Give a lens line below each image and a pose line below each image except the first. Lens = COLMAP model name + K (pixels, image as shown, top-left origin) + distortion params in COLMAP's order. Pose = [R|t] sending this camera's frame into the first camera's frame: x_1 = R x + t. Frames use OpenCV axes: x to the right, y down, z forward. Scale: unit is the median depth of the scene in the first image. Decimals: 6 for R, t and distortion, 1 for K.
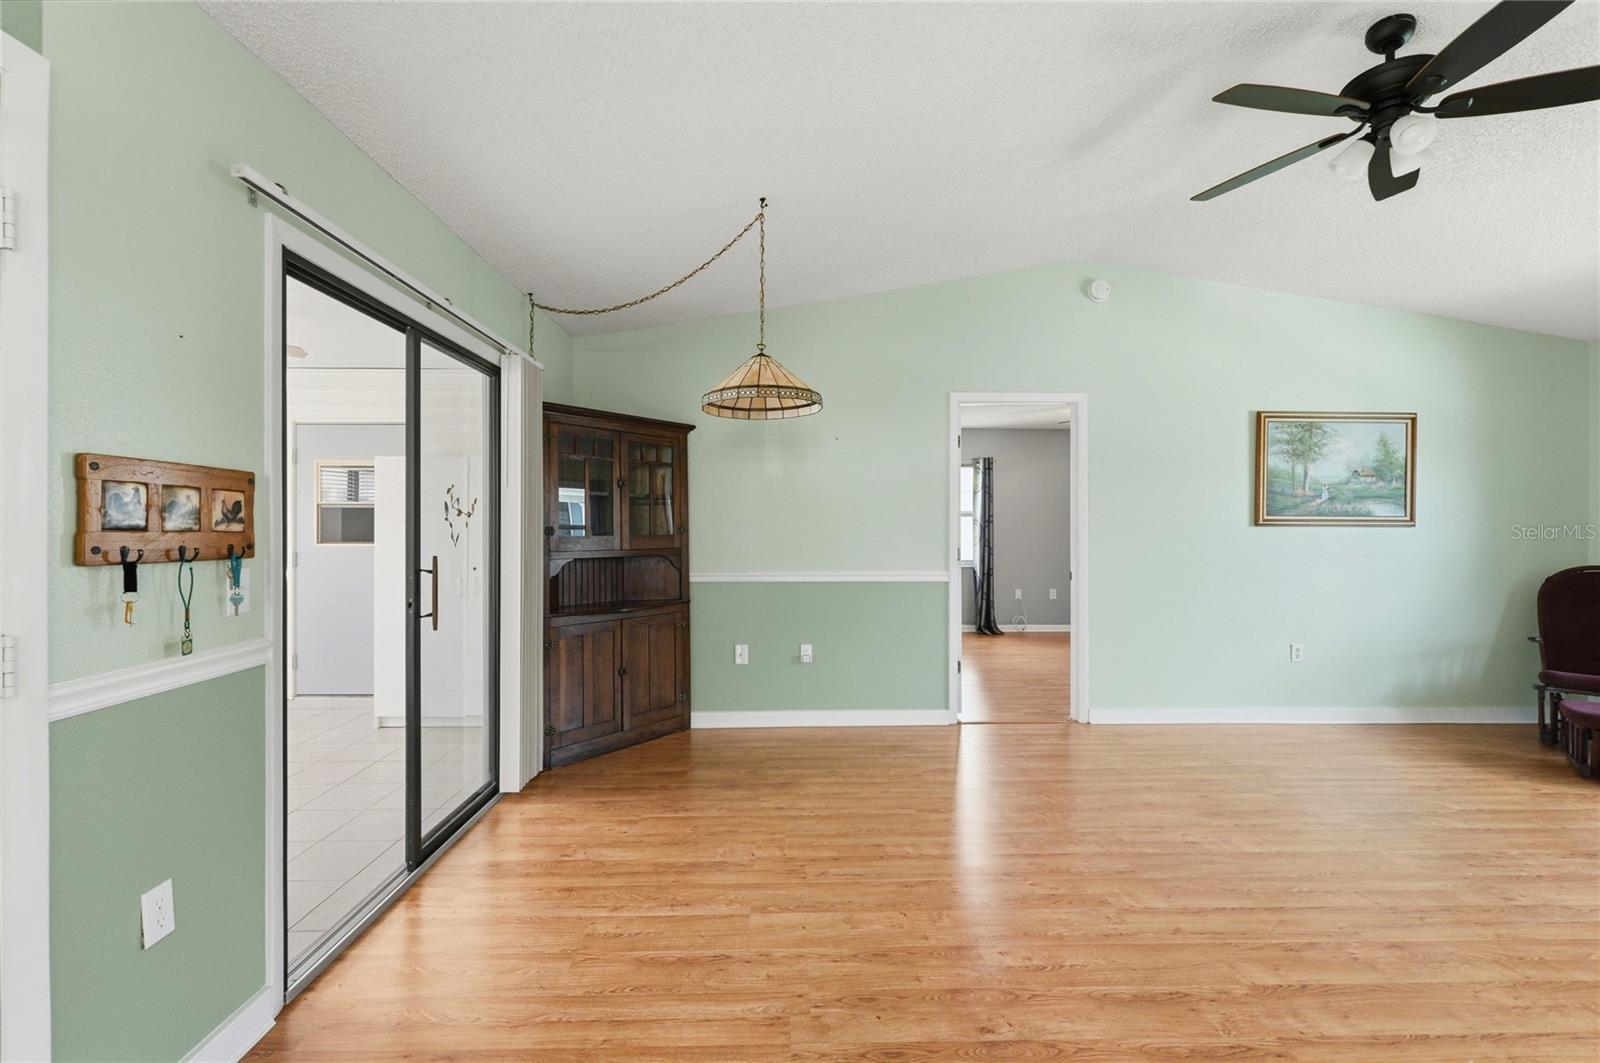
lens RADIAL K [[696.0, 0, 800.4], [0, 696.0, 526.4], [0, 0, 1]] dist [0.000548, 0.000679]
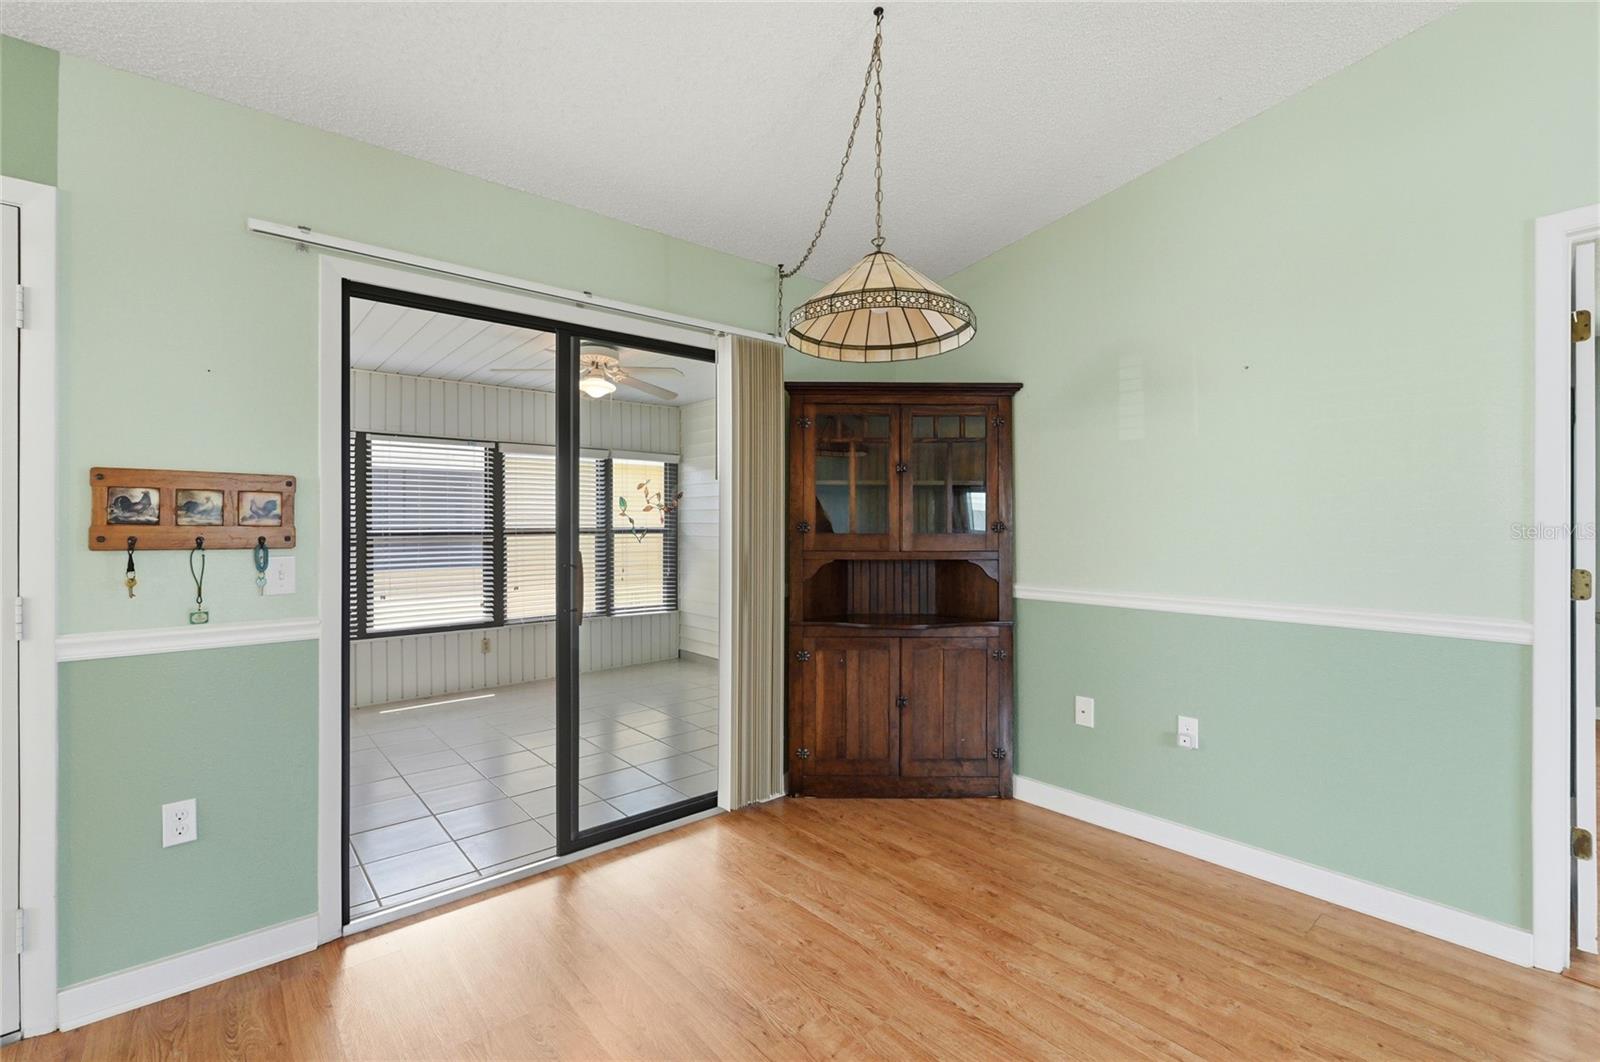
lens RADIAL K [[696.0, 0, 800.4], [0, 696.0, 525.9], [0, 0, 1]] dist [0.000548, 0.000679]
pose [[0.631058, 0.001422, -0.775735, 0.401479], [0.000615, 0.999997, 0.002333, 0.002943], [0.775736, -0.001949, 0.631055, 0.545840]]
